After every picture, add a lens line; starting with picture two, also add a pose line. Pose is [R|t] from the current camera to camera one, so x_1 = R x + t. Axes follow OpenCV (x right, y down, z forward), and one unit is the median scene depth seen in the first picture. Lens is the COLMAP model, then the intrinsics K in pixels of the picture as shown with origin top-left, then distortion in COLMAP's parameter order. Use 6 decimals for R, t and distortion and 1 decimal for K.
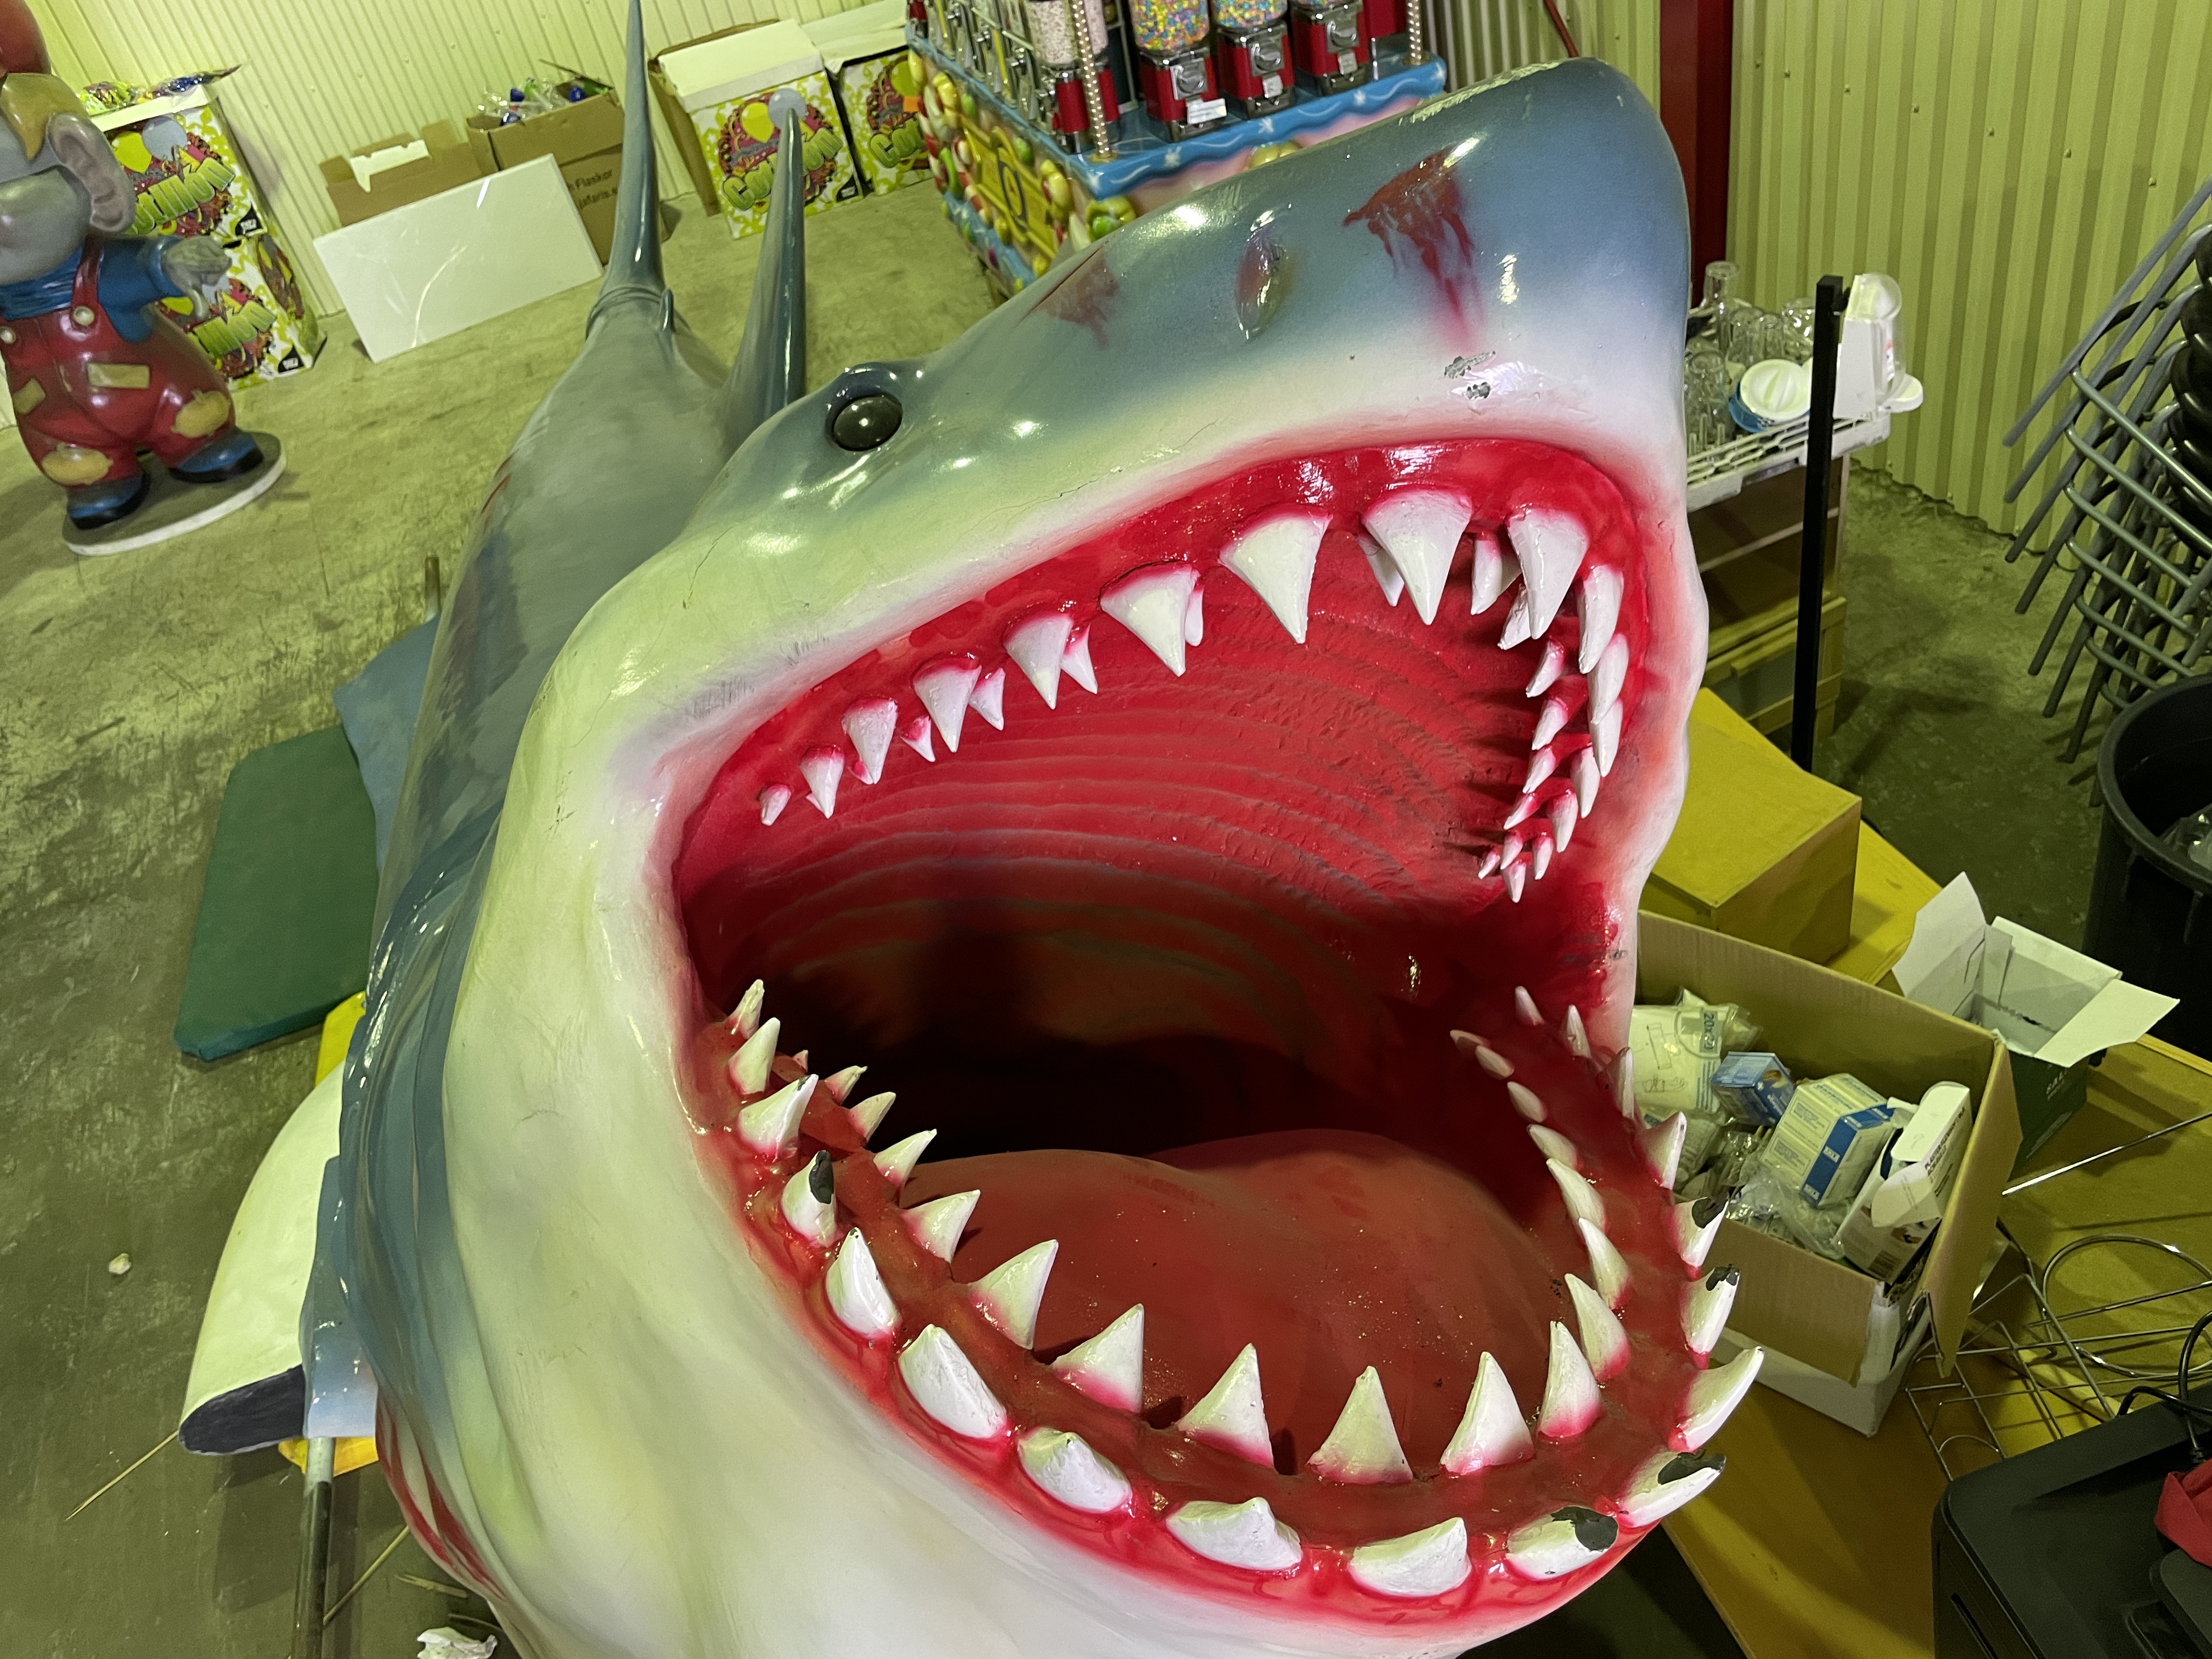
lens RADIAL K [[1684.4, 0, 1116.4], [0, 1684.4, 820.0], [0, 0, 1]] dist [0.085299, -0.119518]
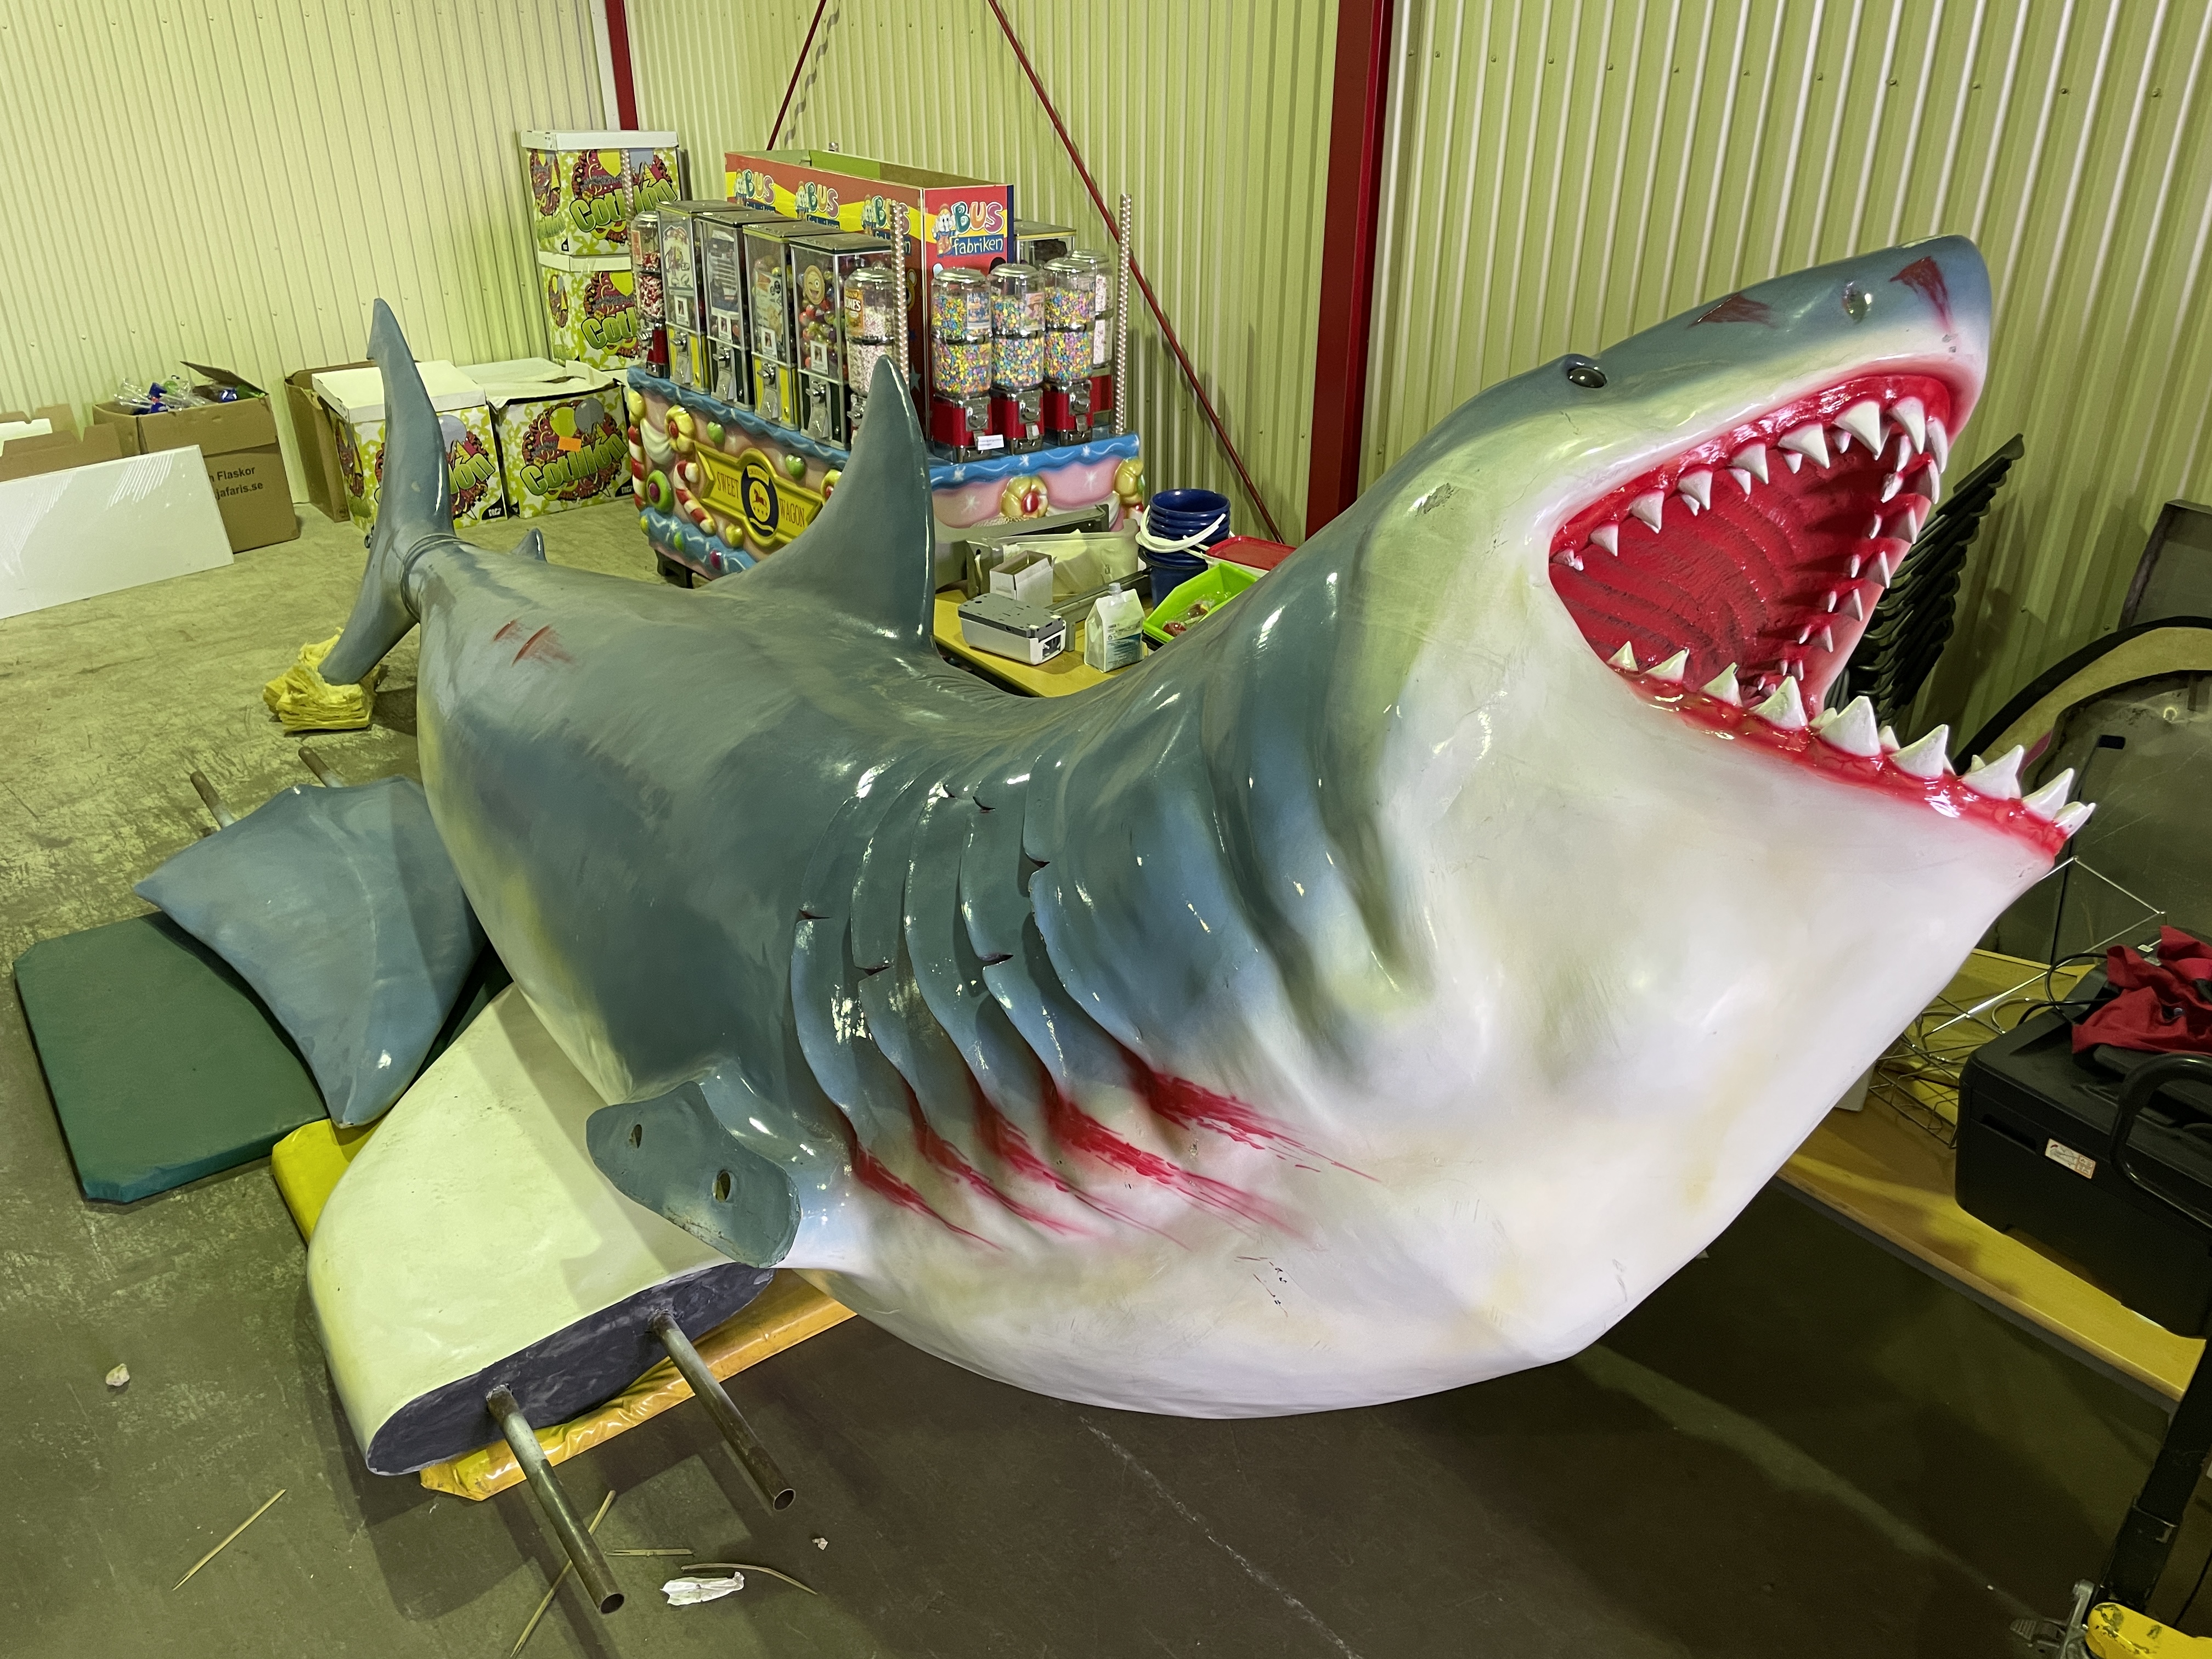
lens RADIAL K [[1684.4, 0, 1117.8], [0, 1684.4, 831.7], [0, 0, 1]] dist [0.085299, -0.119518]
pose [[0.921069, 0.031321, 0.388138, -0.569049], [0.065141, 0.970321, -0.232882, 0.283944], [-0.383912, 0.239784, 0.891692, -0.170104]]
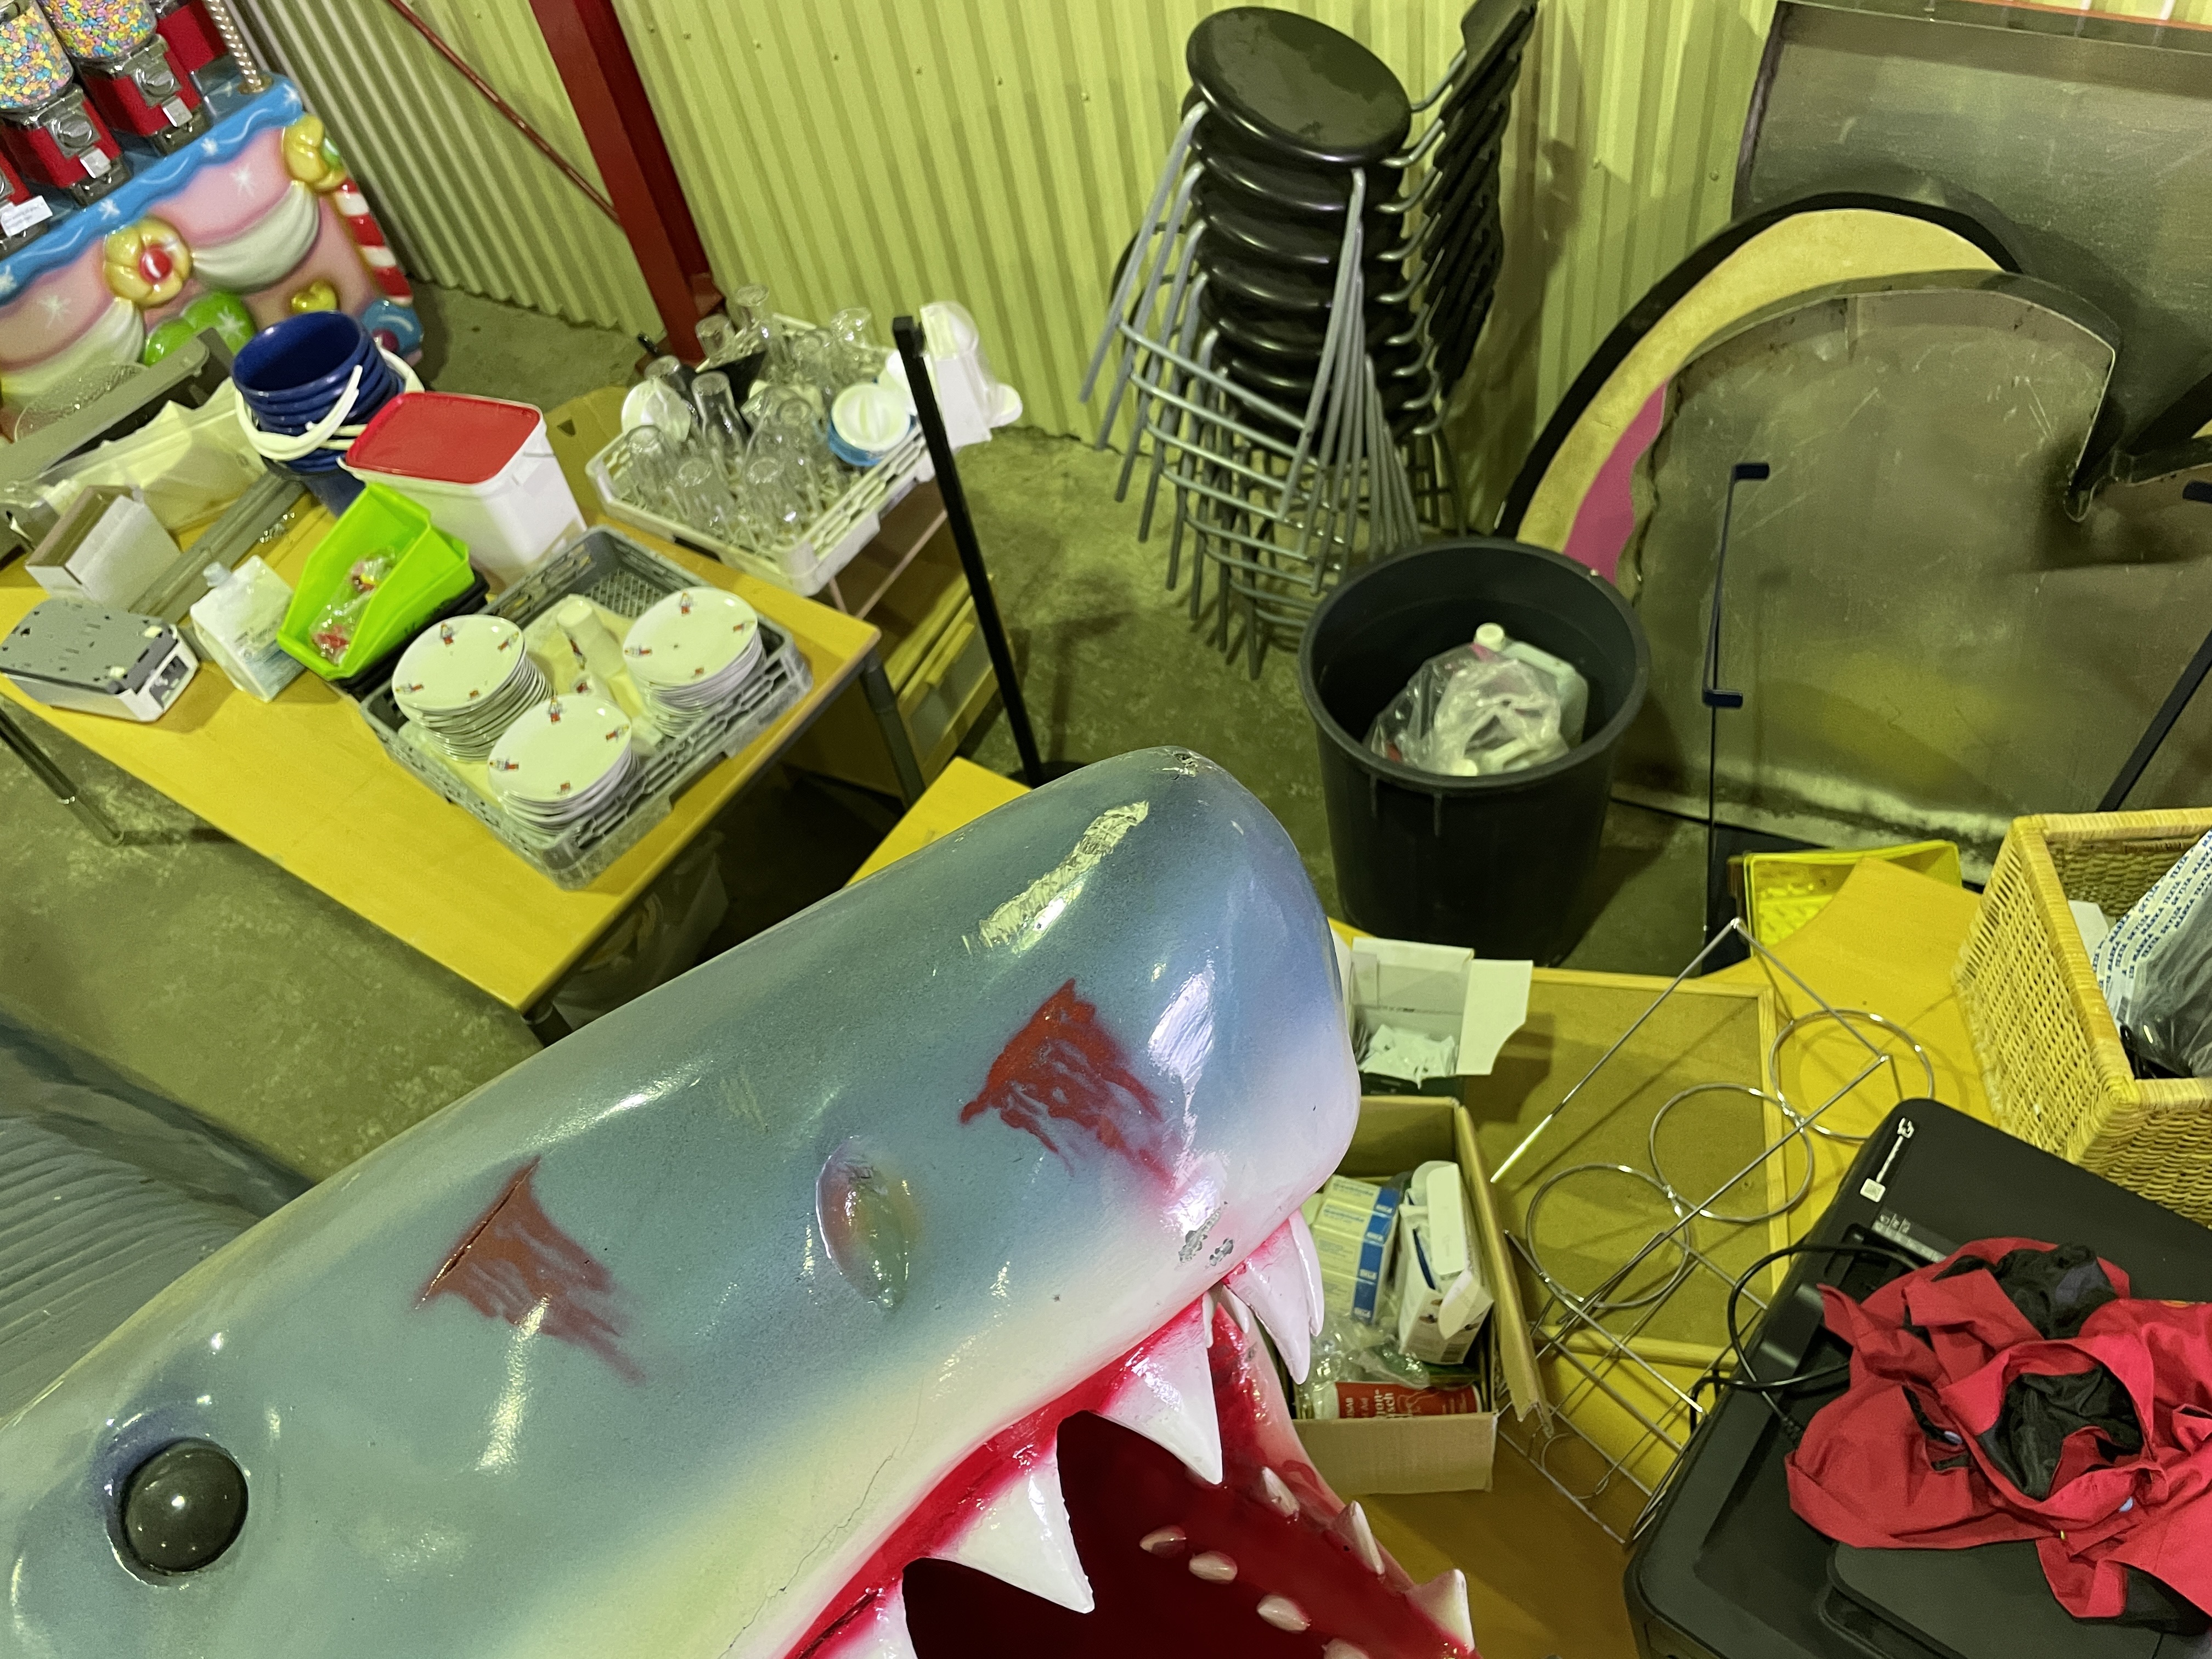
lens RADIAL K [[1684.4, 0, 1124.0], [0, 1684.4, 815.0], [0, 0, 1]] dist [0.085299, -0.119518]
pose [[0.791987, -0.410734, 0.451723, -0.023168], [0.373448, 0.911226, 0.173793, -0.183480], [-0.483005, 0.031053, 0.875067, 0.122700]]
